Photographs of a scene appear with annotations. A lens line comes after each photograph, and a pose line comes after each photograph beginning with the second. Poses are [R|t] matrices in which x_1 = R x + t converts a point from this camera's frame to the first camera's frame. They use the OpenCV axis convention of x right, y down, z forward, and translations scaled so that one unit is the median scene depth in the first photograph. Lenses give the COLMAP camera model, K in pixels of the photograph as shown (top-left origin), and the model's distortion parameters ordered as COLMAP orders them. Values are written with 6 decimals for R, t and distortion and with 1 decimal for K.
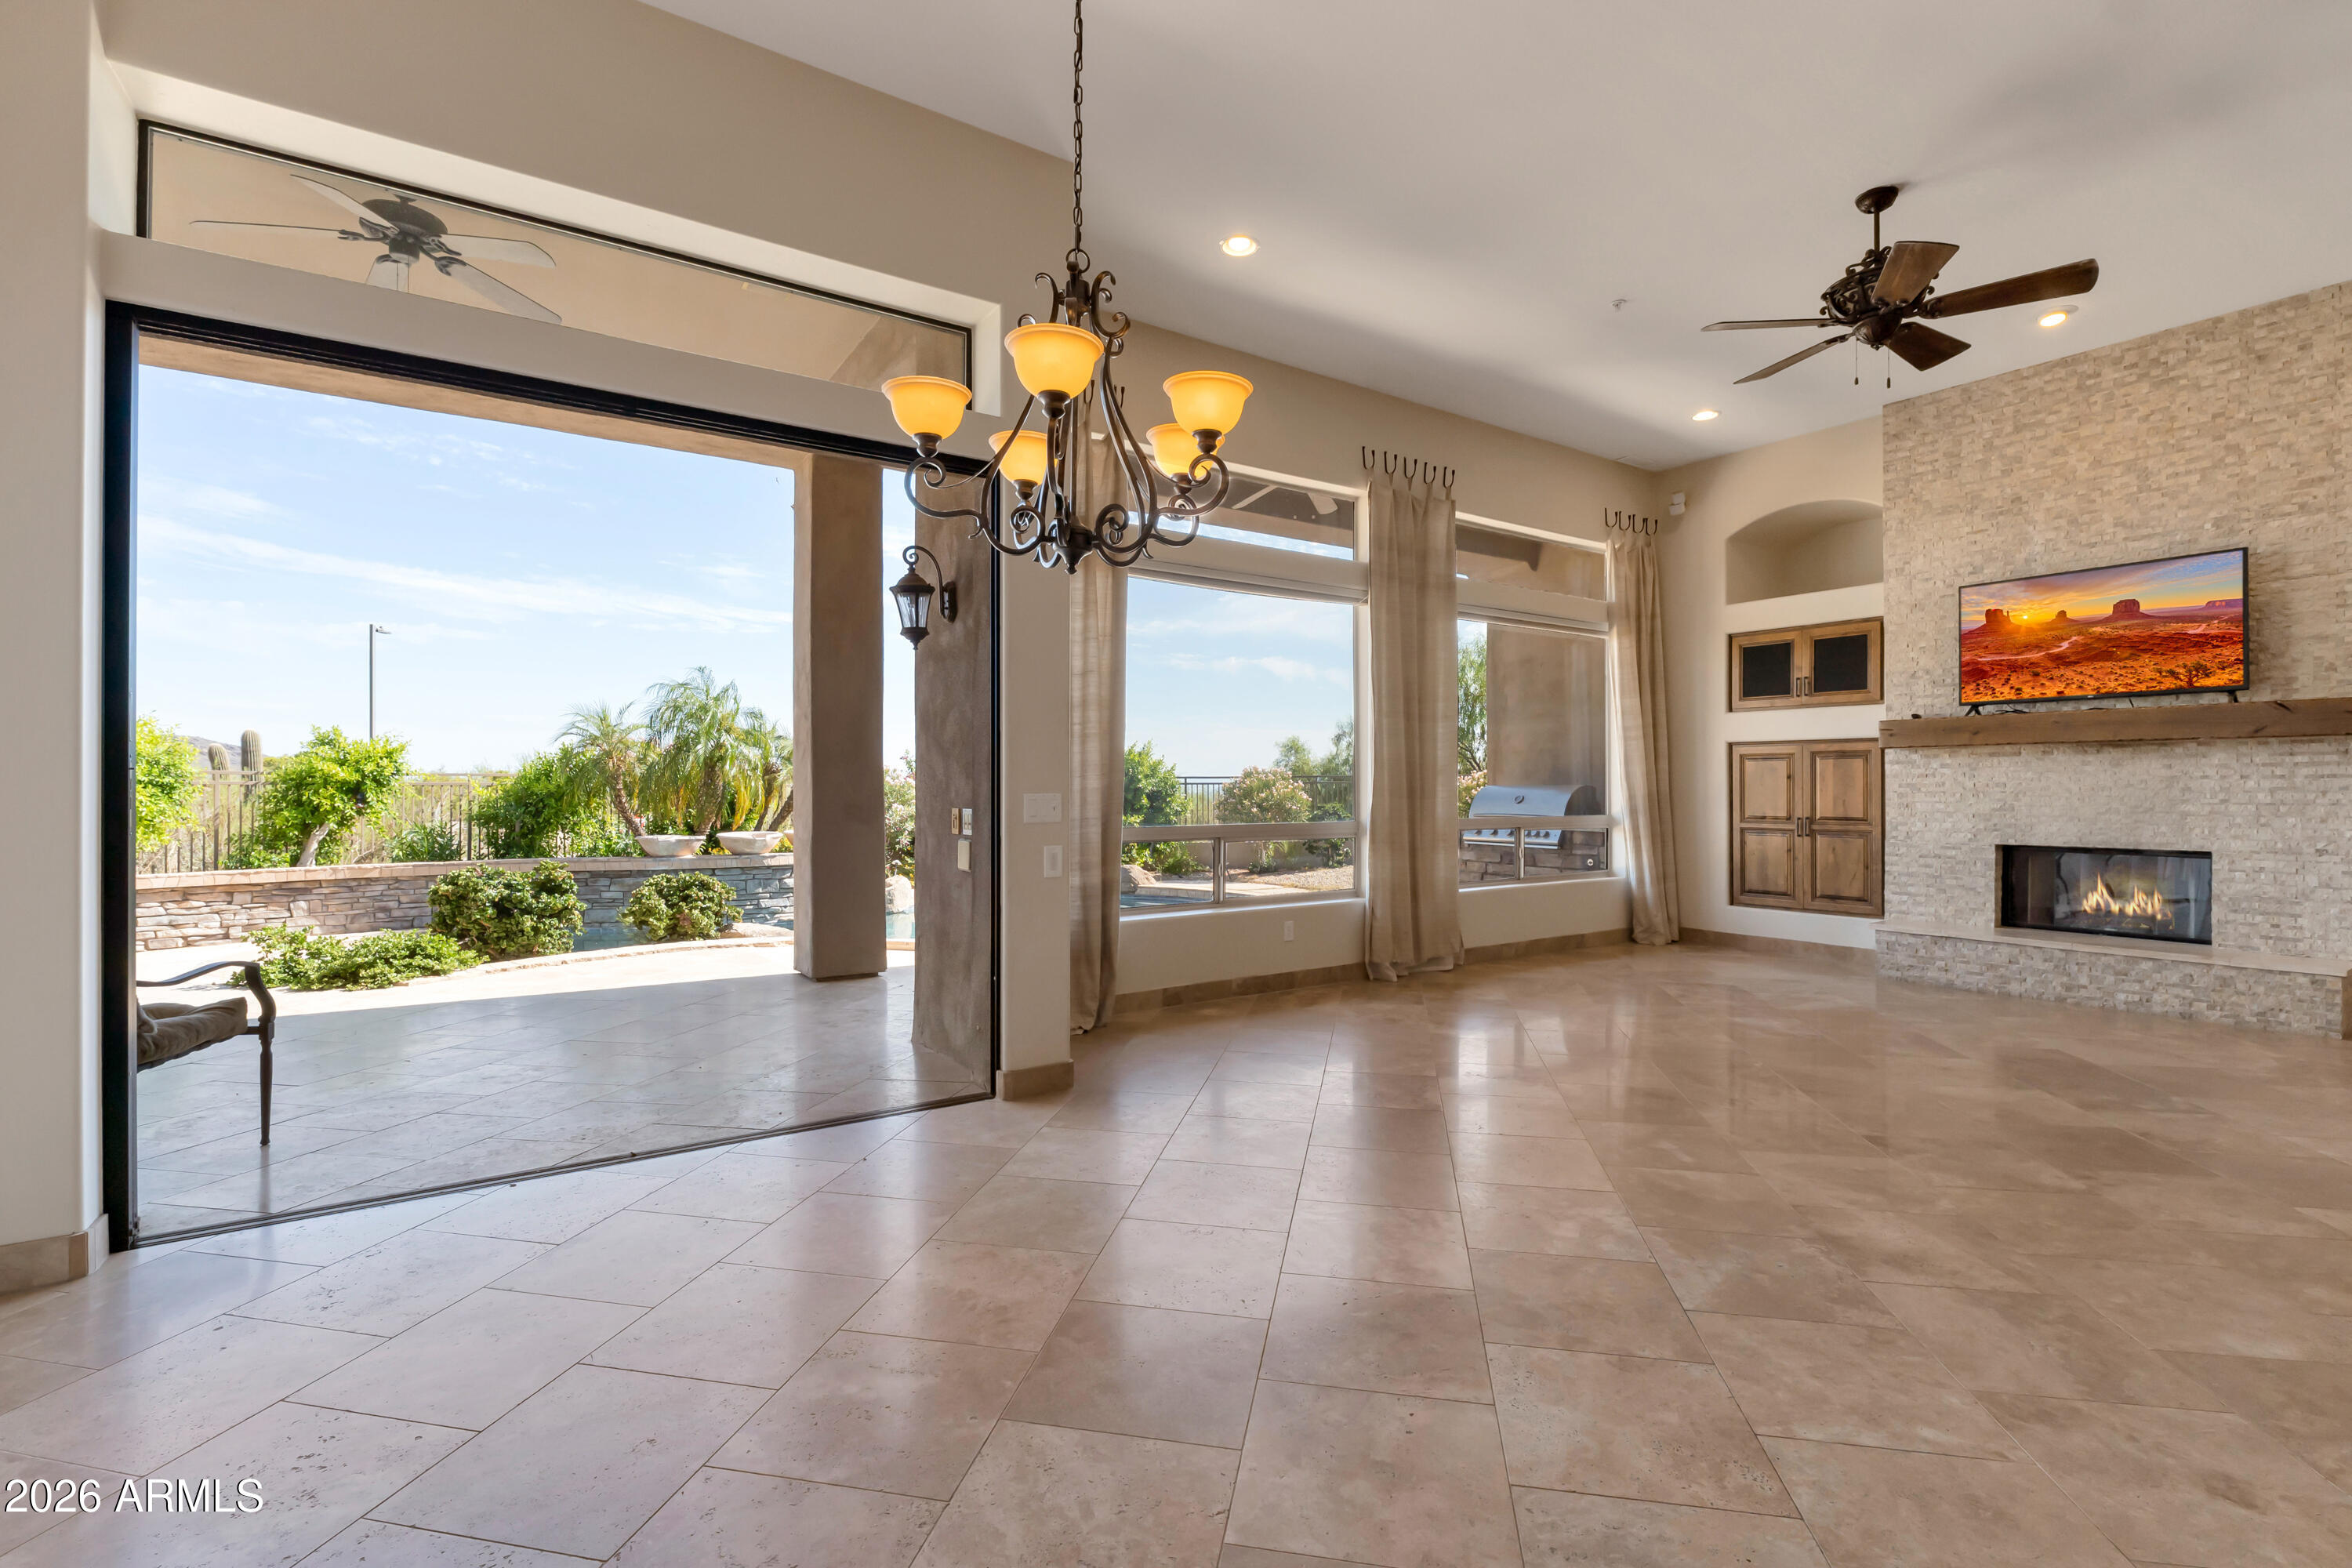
lens RADIAL K [[999.9, 0, 1181.1], [0, 999.9, 777.0], [0, 0, 1]] dist [-0.014095, 0.000321]
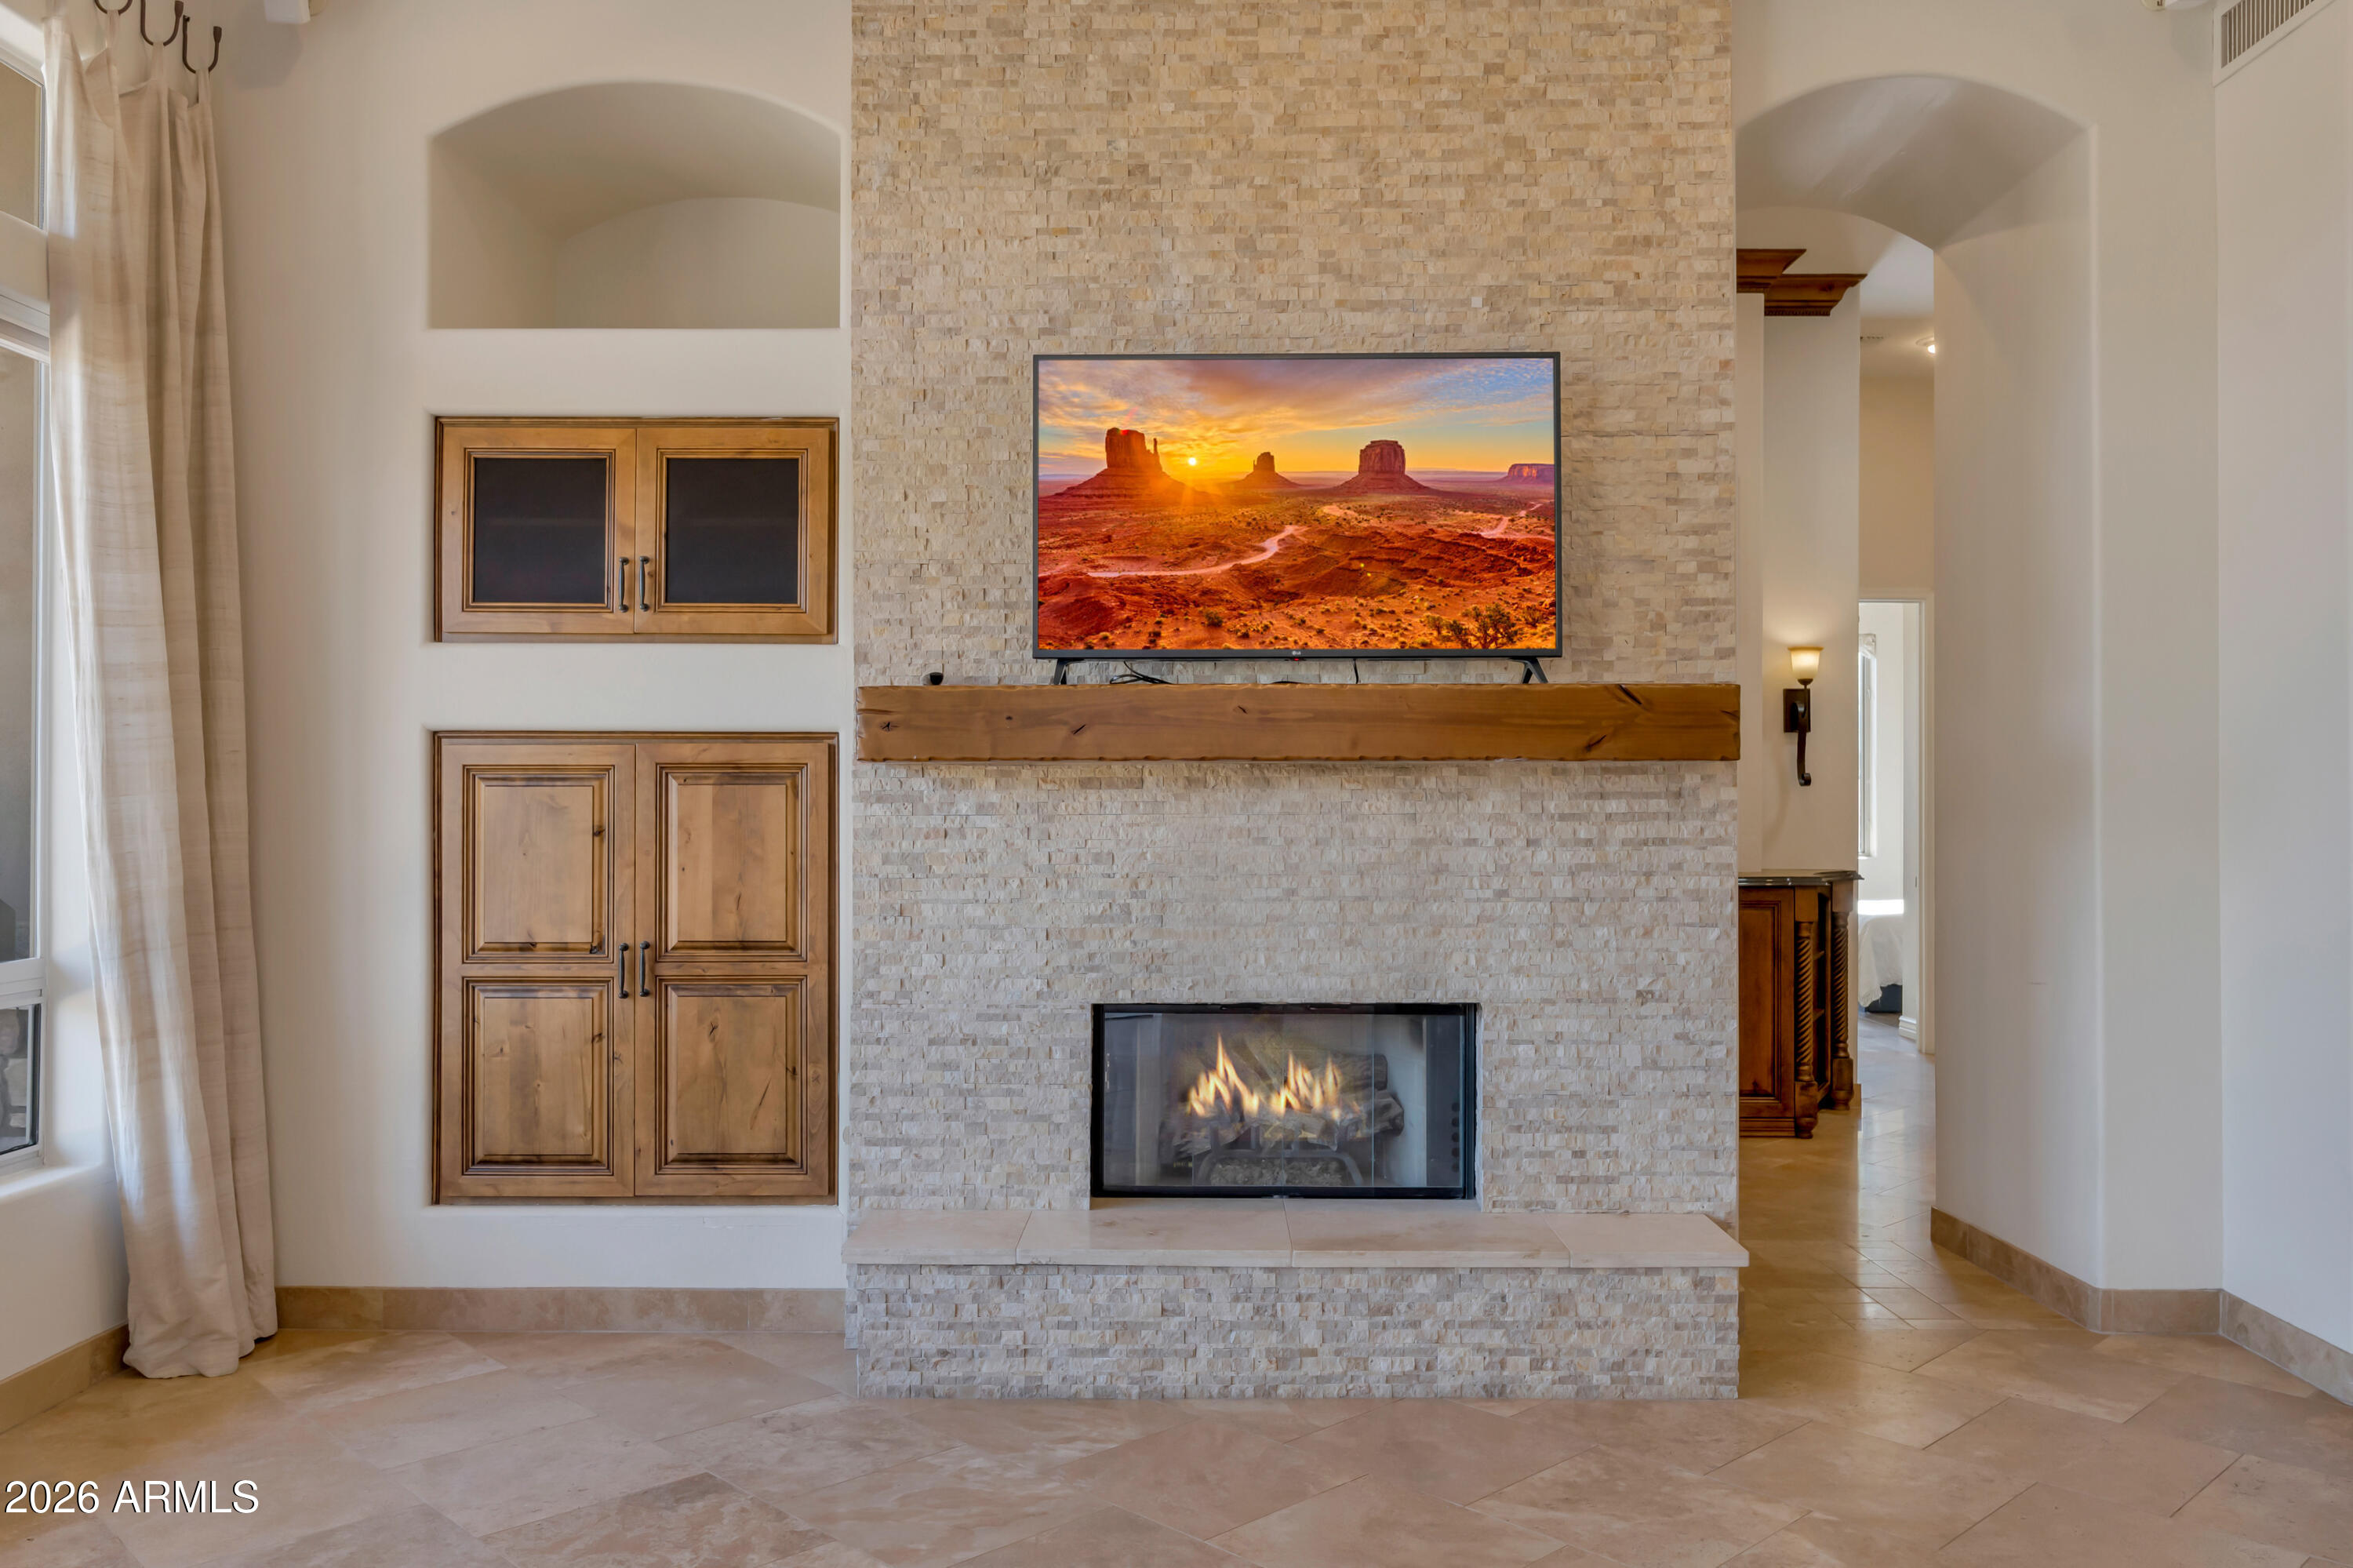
lens RADIAL K [[1770.9, 0, 1180.4], [0, 1770.9, 781.3], [0, 0, 1]] dist [0.004106, -0.003498]
pose [[0.555833, 0.007393, 0.831261, 0.234834], [-0.007846, 0.999963, -0.003646, -0.021086], [-0.831257, -0.004496, 0.555870, 0.561989]]
